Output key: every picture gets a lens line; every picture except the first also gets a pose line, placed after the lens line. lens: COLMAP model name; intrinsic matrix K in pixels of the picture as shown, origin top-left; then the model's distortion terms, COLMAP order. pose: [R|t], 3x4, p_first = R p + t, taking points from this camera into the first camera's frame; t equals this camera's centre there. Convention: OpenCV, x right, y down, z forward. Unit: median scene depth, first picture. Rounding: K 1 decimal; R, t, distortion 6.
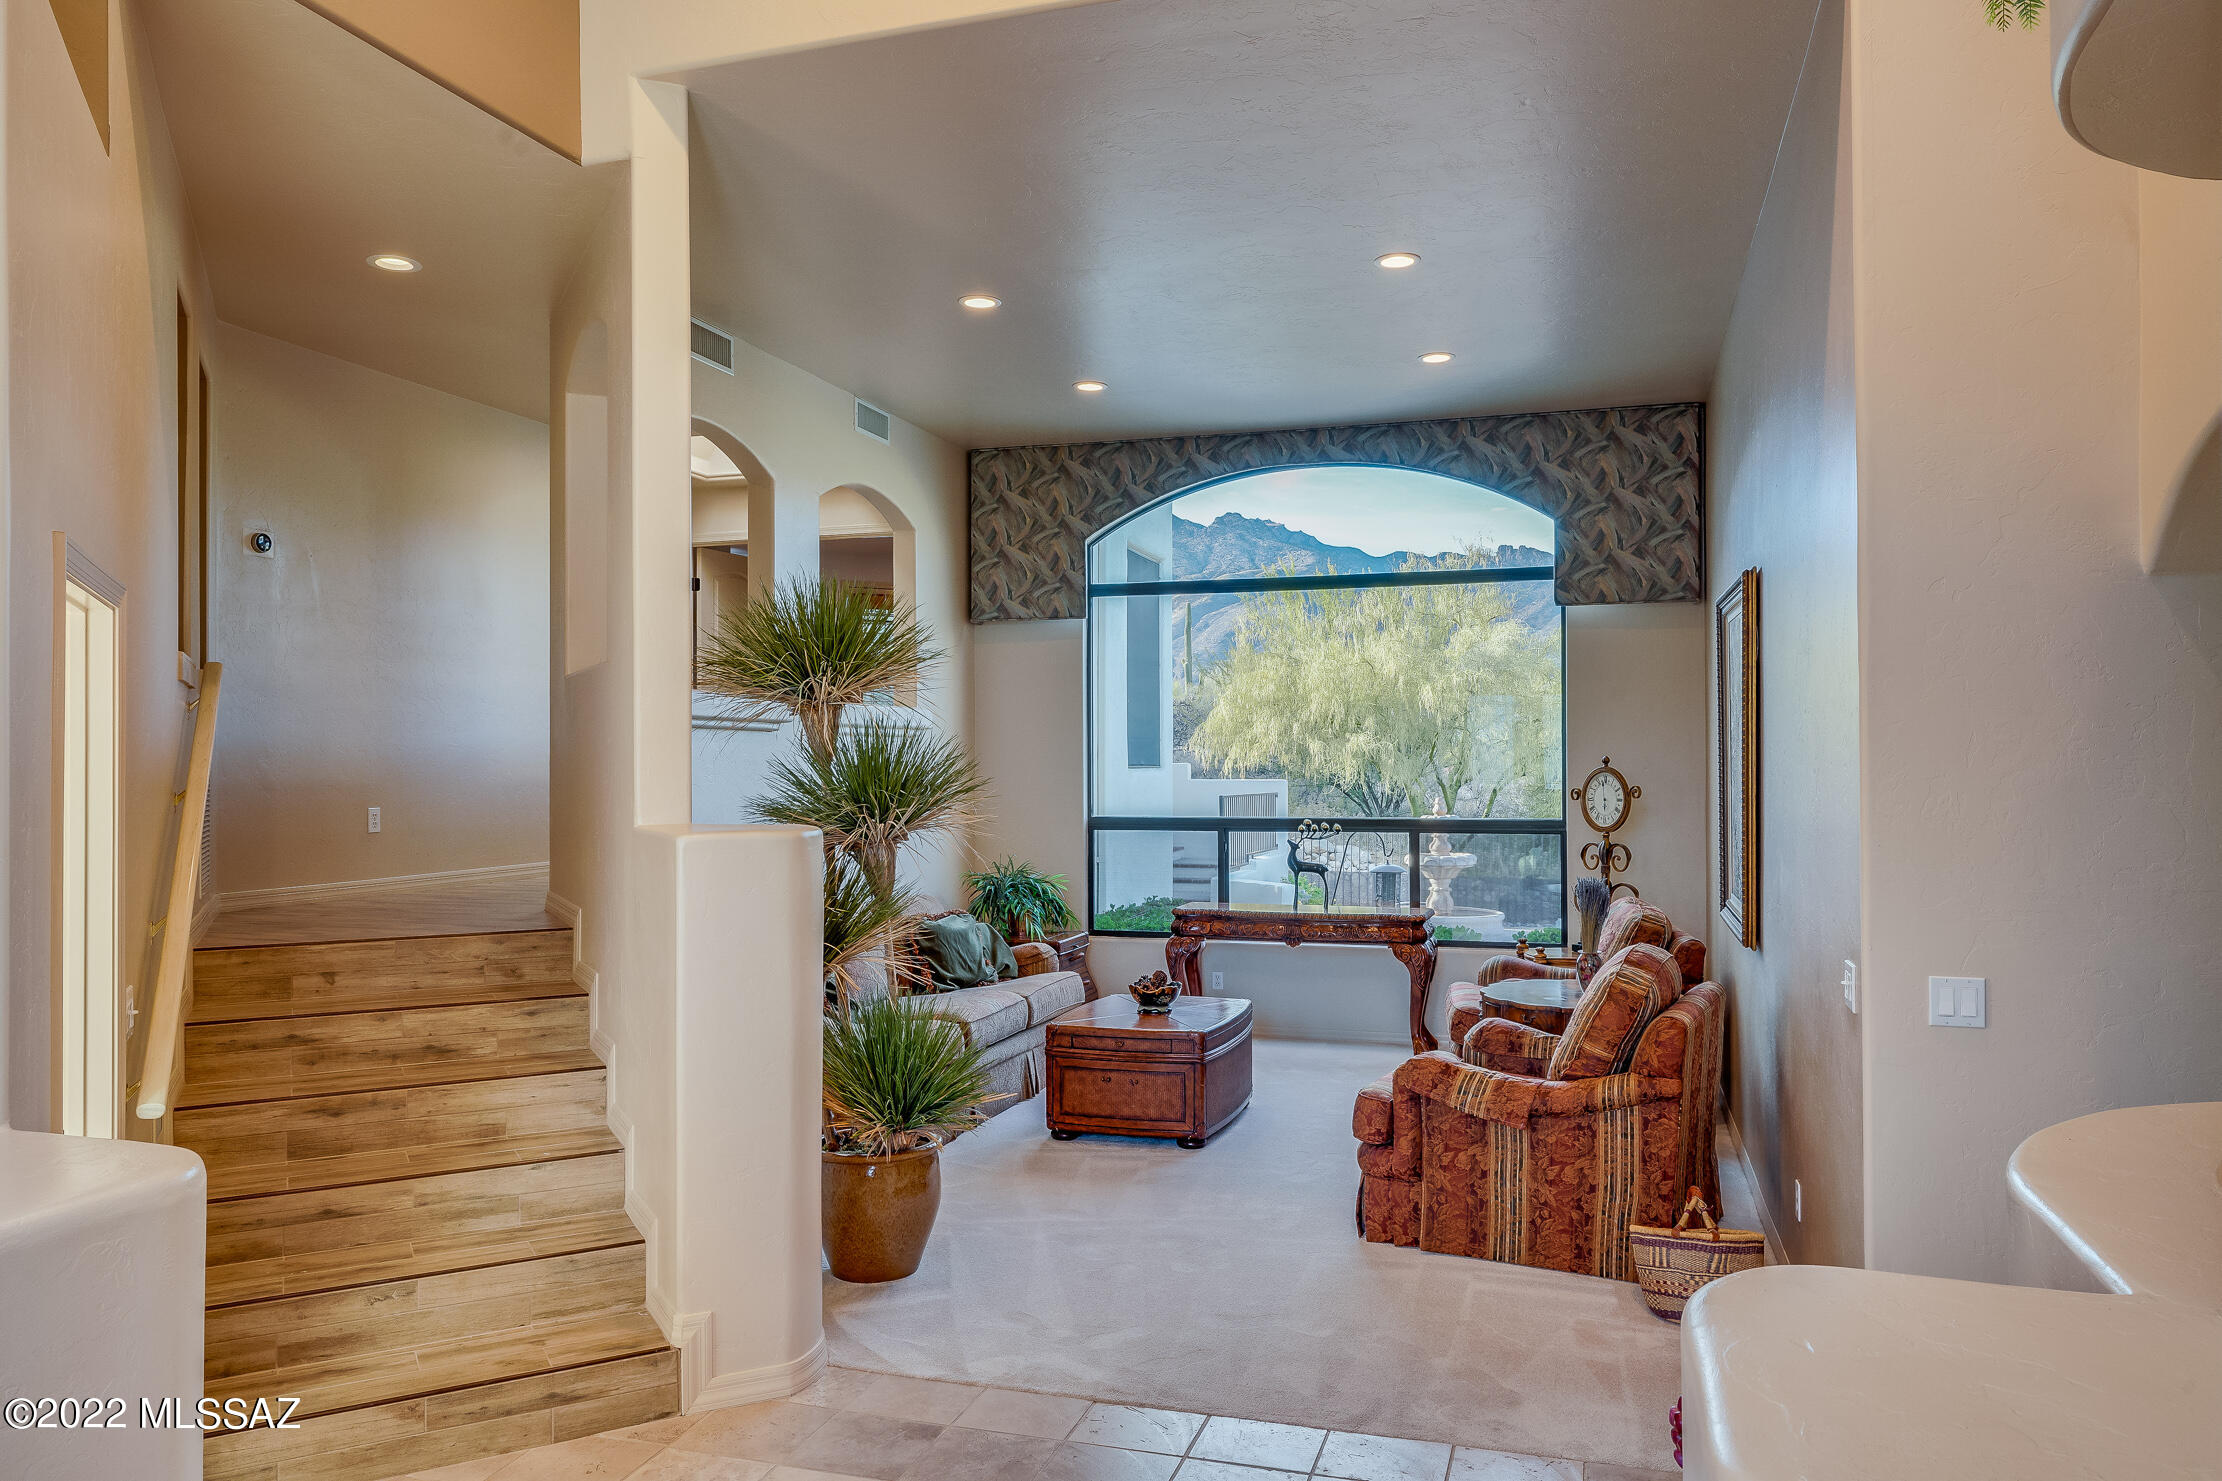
lens RADIAL K [[1556.0, 0, 1111.0], [0, 1556.0, 740.5], [0, 0, 1]] dist [-0.008929, -0.000145]
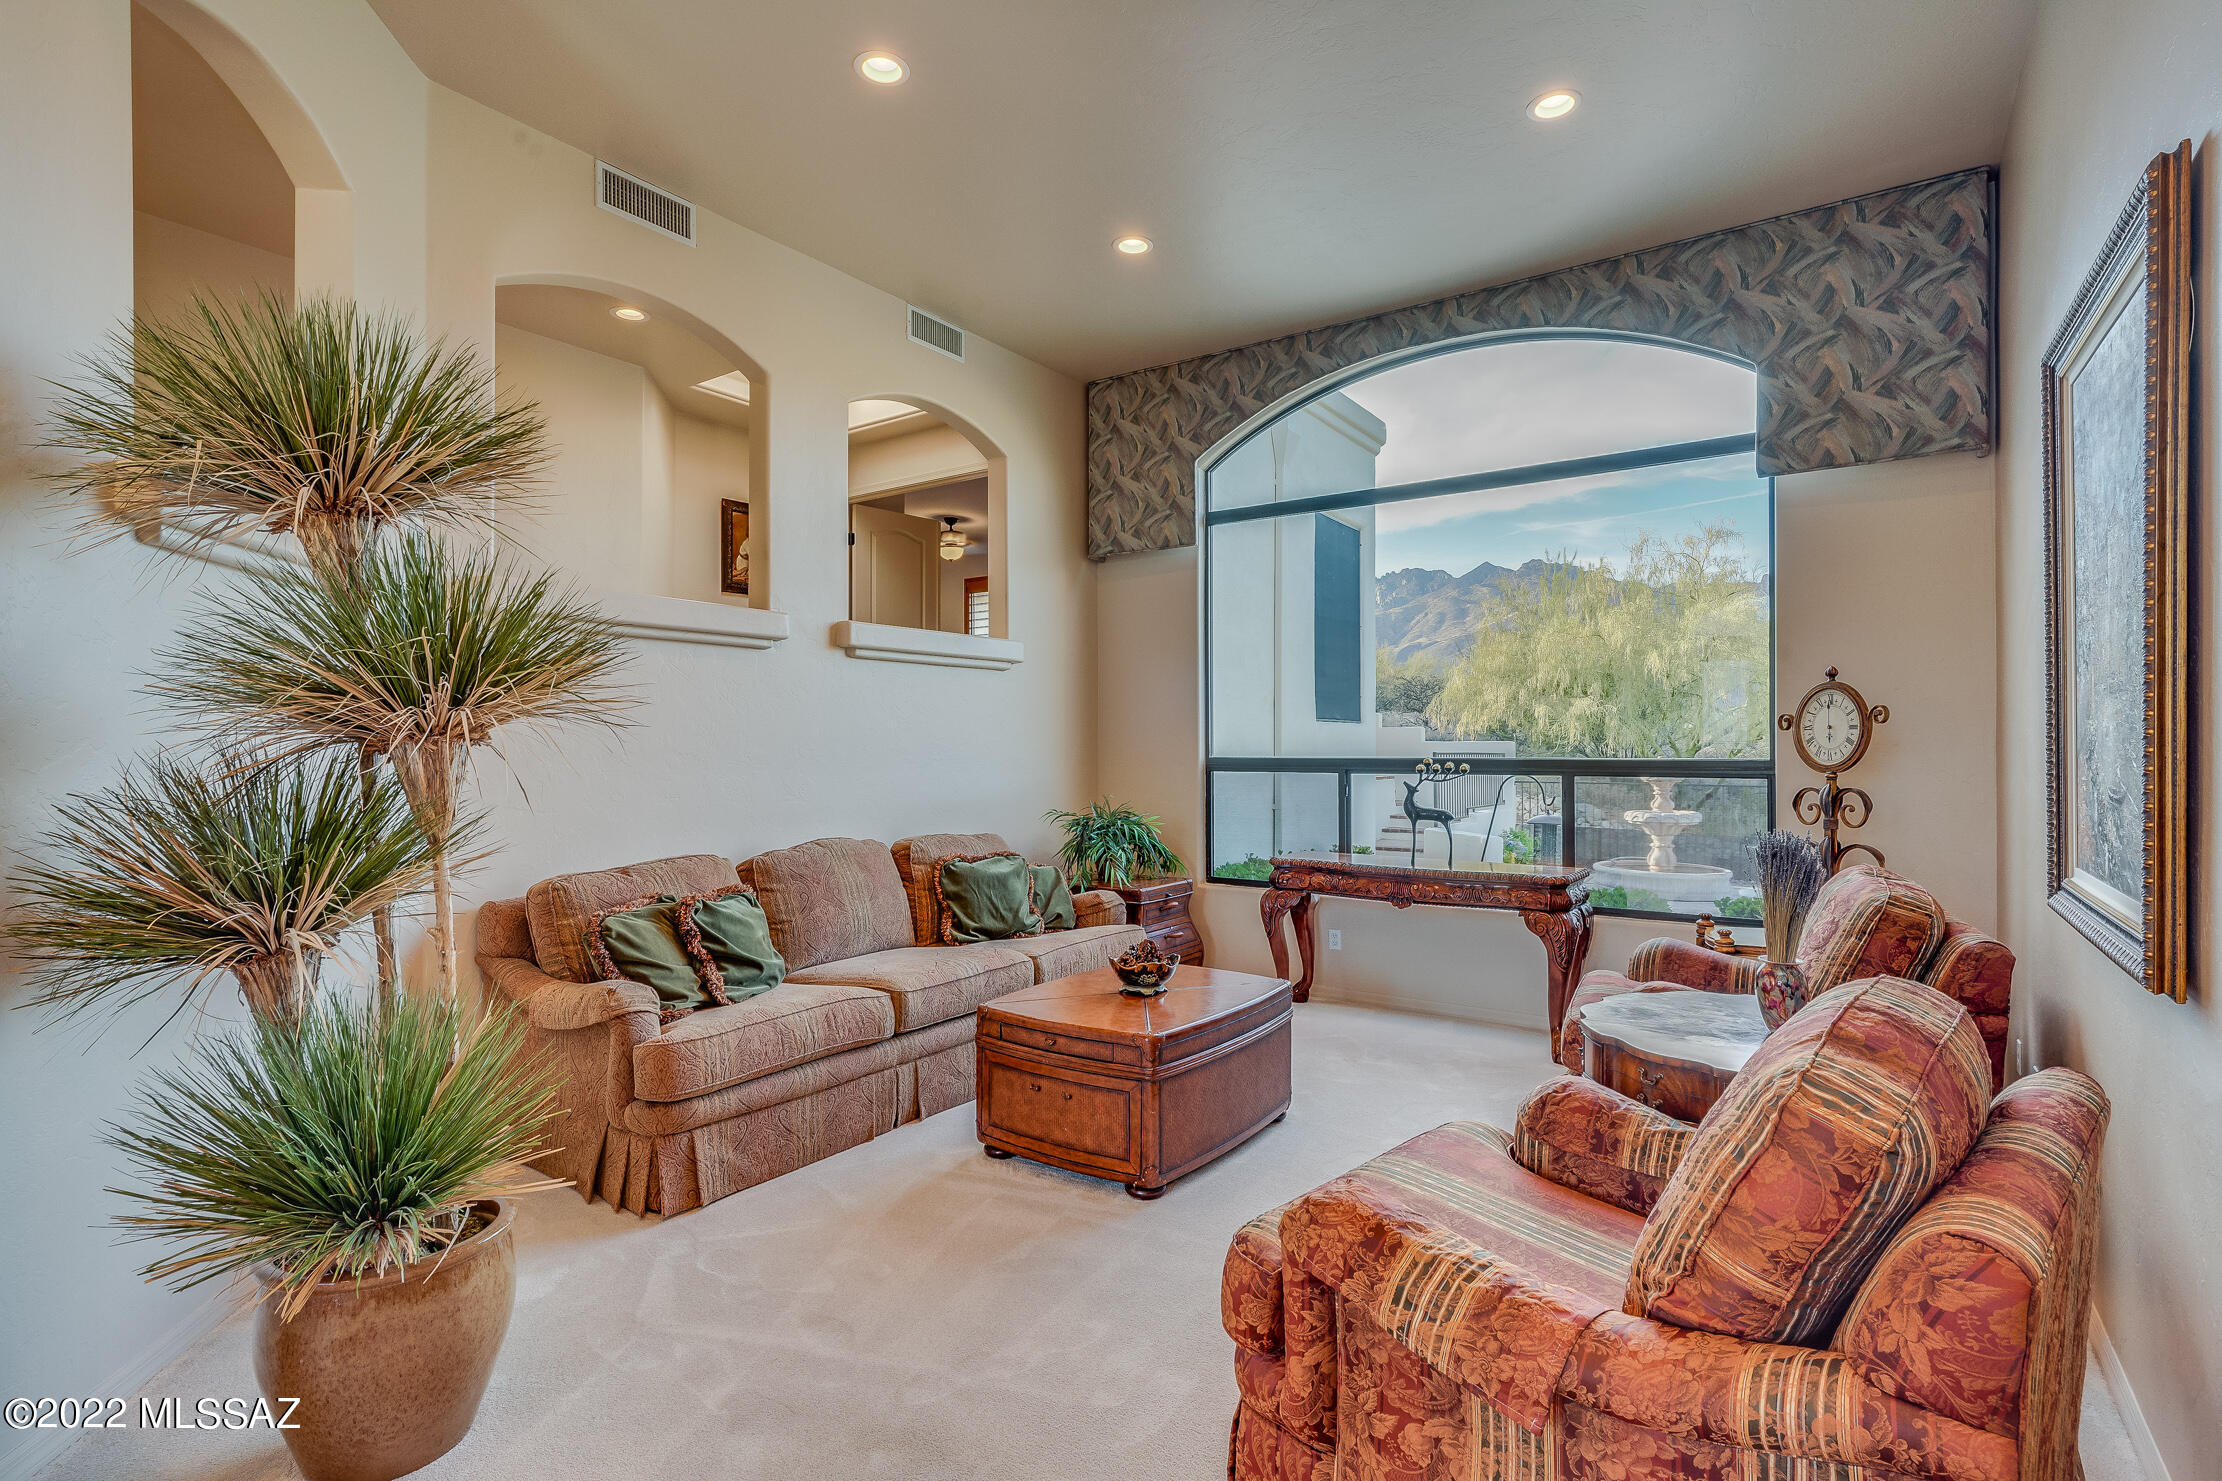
lens RADIAL K [[1059.9, 0, 1110.0], [0, 1059.9, 739.1], [0, 0, 1]] dist [-0.013246, 0.009721]
pose [[0.951920, -0.000040, -0.306346, 0.148402], [0.001833, 0.999983, 0.005563, 0.039643], [0.306340, -0.005857, 0.951904, 0.427779]]
